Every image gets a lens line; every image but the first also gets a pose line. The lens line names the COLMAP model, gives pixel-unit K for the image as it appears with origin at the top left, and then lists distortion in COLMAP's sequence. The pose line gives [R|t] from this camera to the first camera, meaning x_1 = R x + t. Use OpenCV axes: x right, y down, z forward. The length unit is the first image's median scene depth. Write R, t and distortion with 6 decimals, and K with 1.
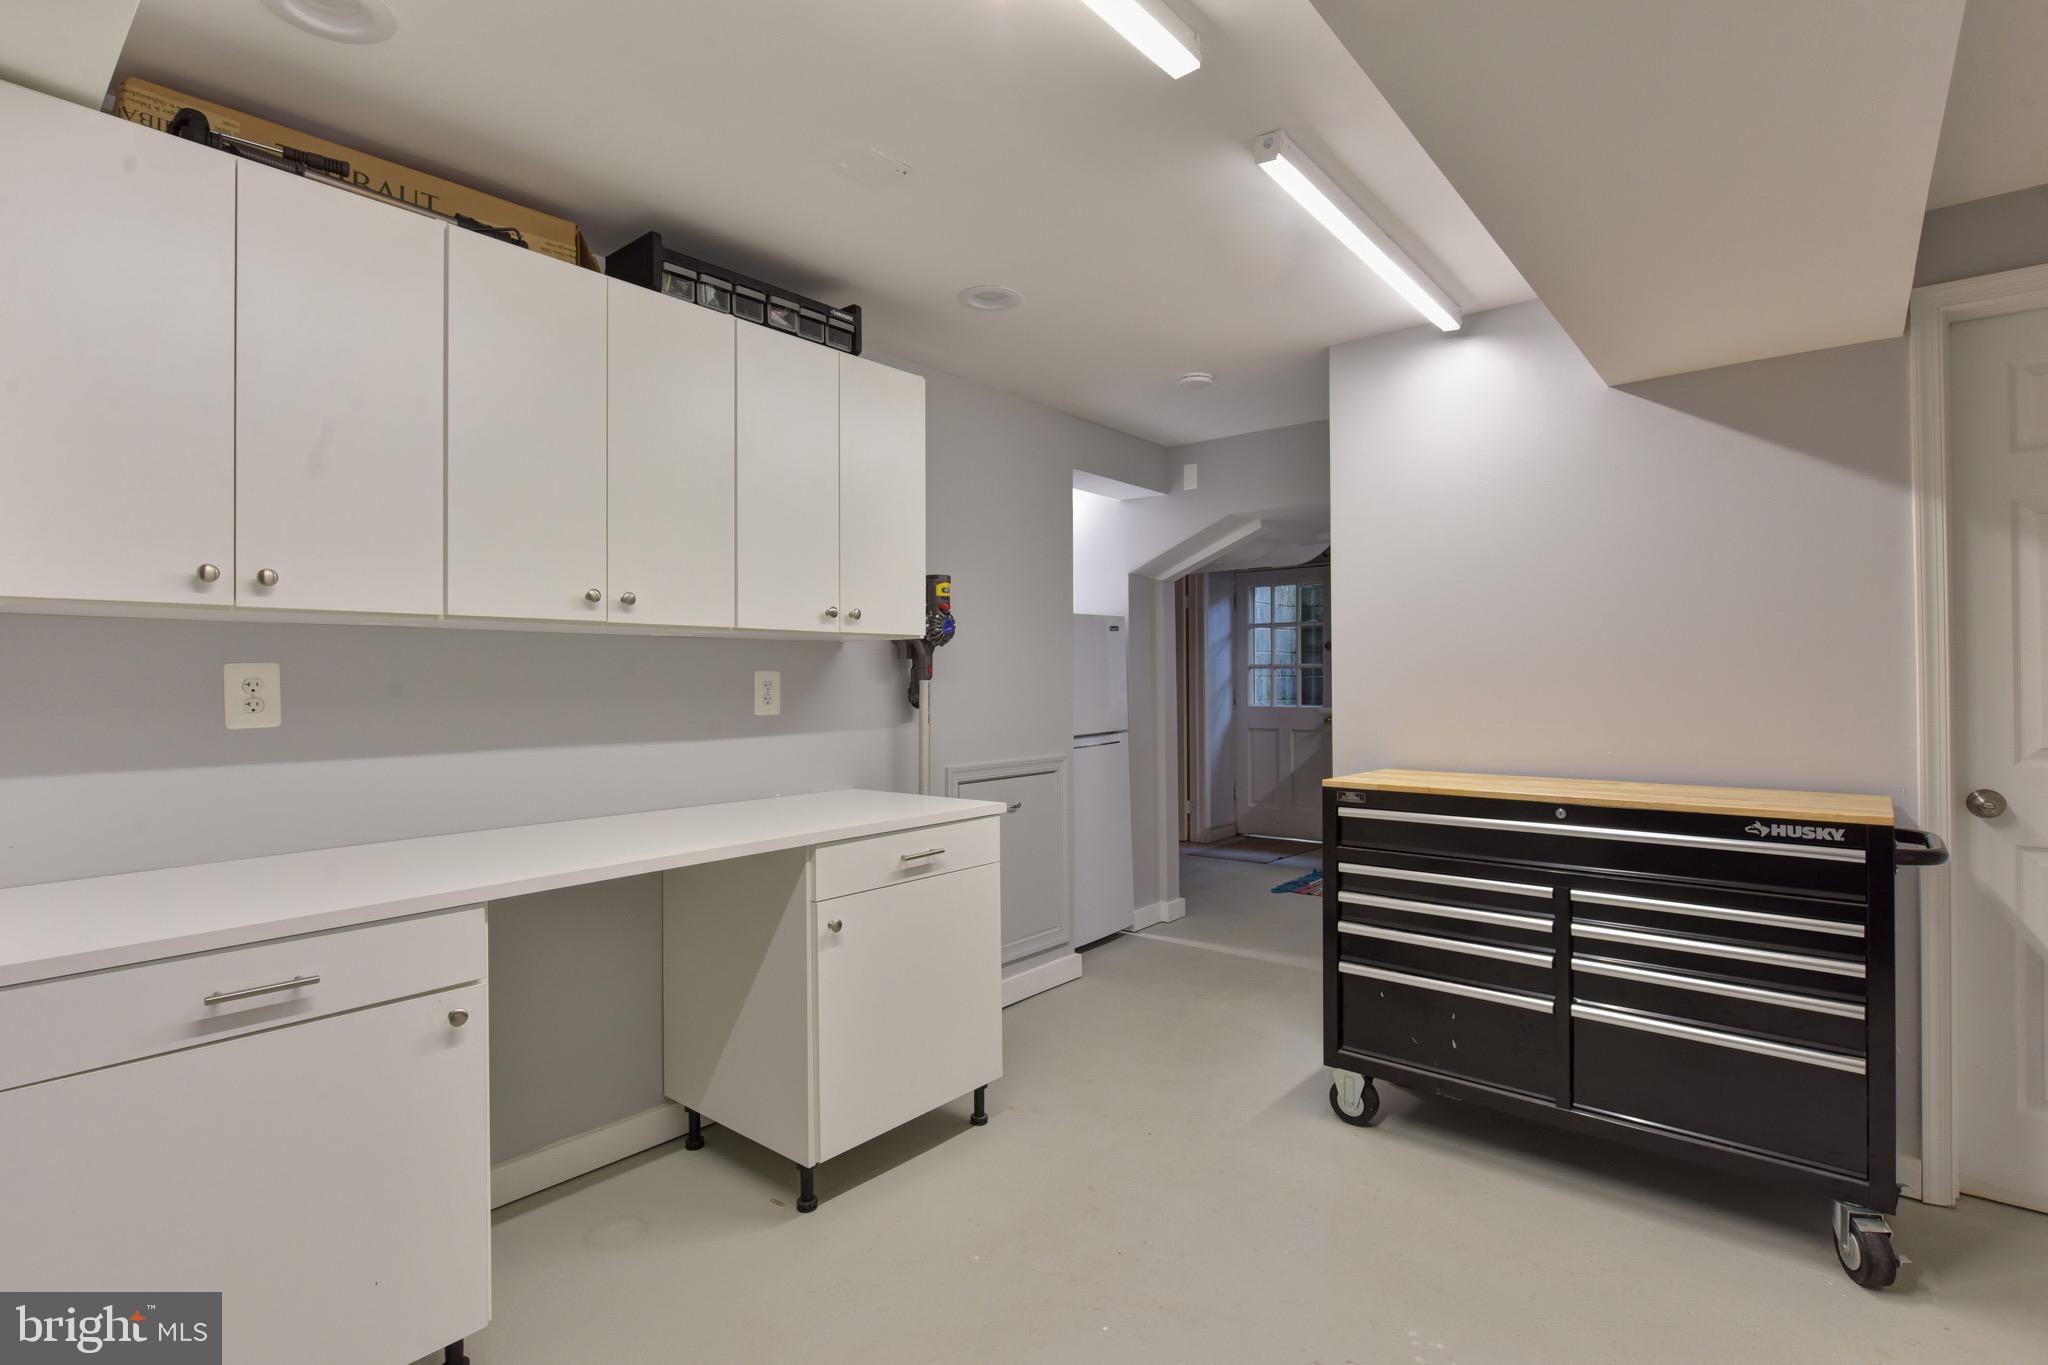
lens RADIAL K [[975.8, 0, 1019.8], [0, 975.8, 676.5], [0, 0, 1]] dist [-0.014494, -0.000309]
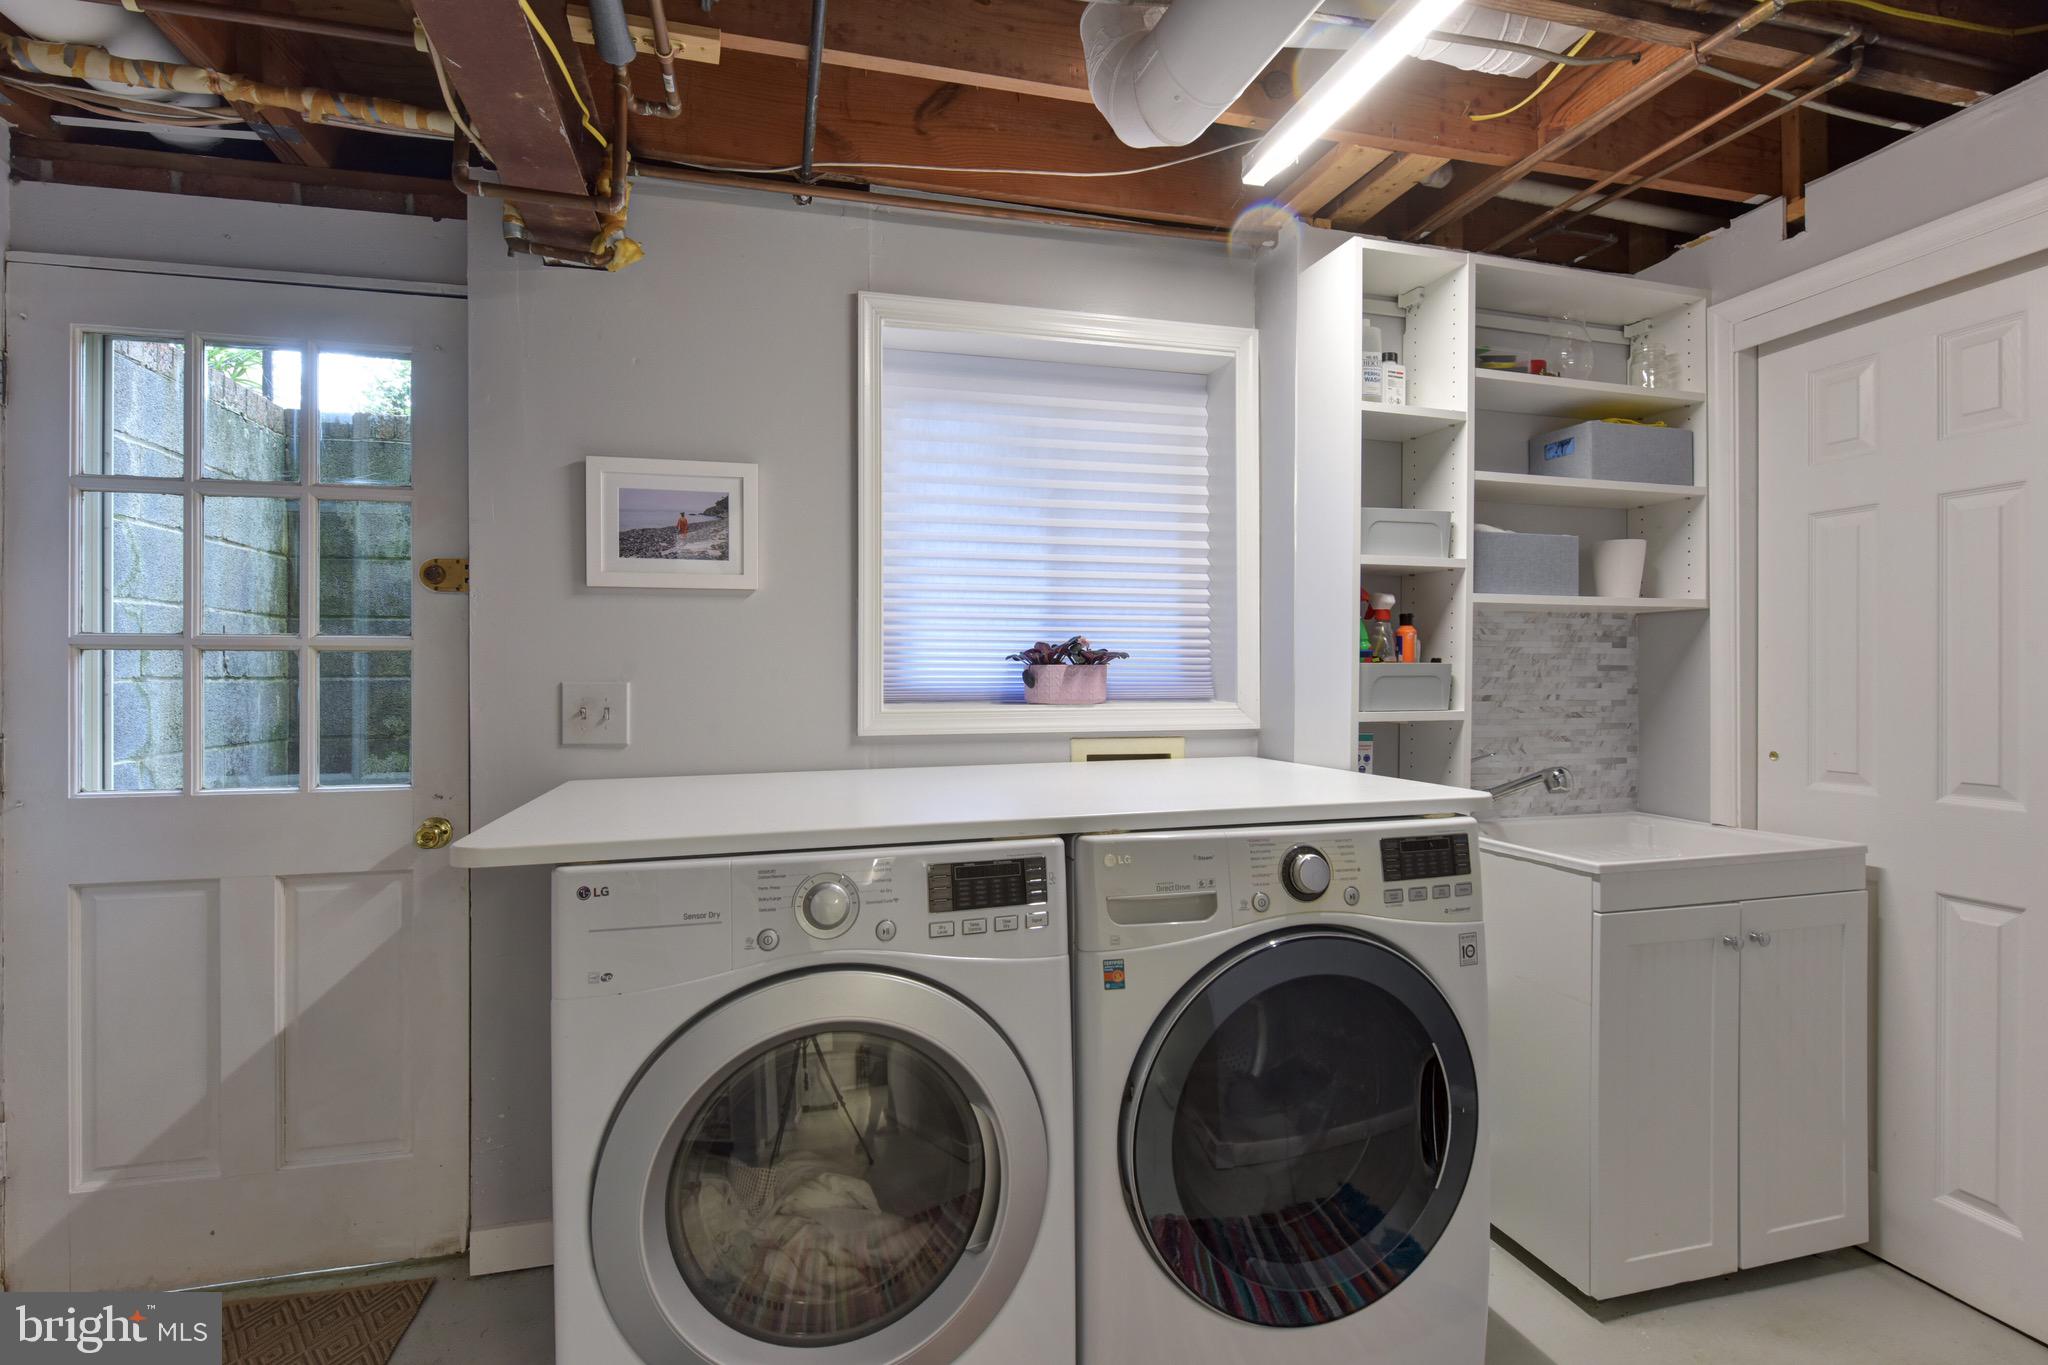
lens RADIAL K [[975.8, 0, 1017.7], [0, 975.8, 674.1], [0, 0, 1]] dist [-0.014494, -0.000309]
pose [[0.576029, 0.005693, 0.817409, 0.171883], [-0.004838, 0.999982, -0.003556, -0.001452], [-0.817415, -0.001906, 0.576047, 0.655275]]
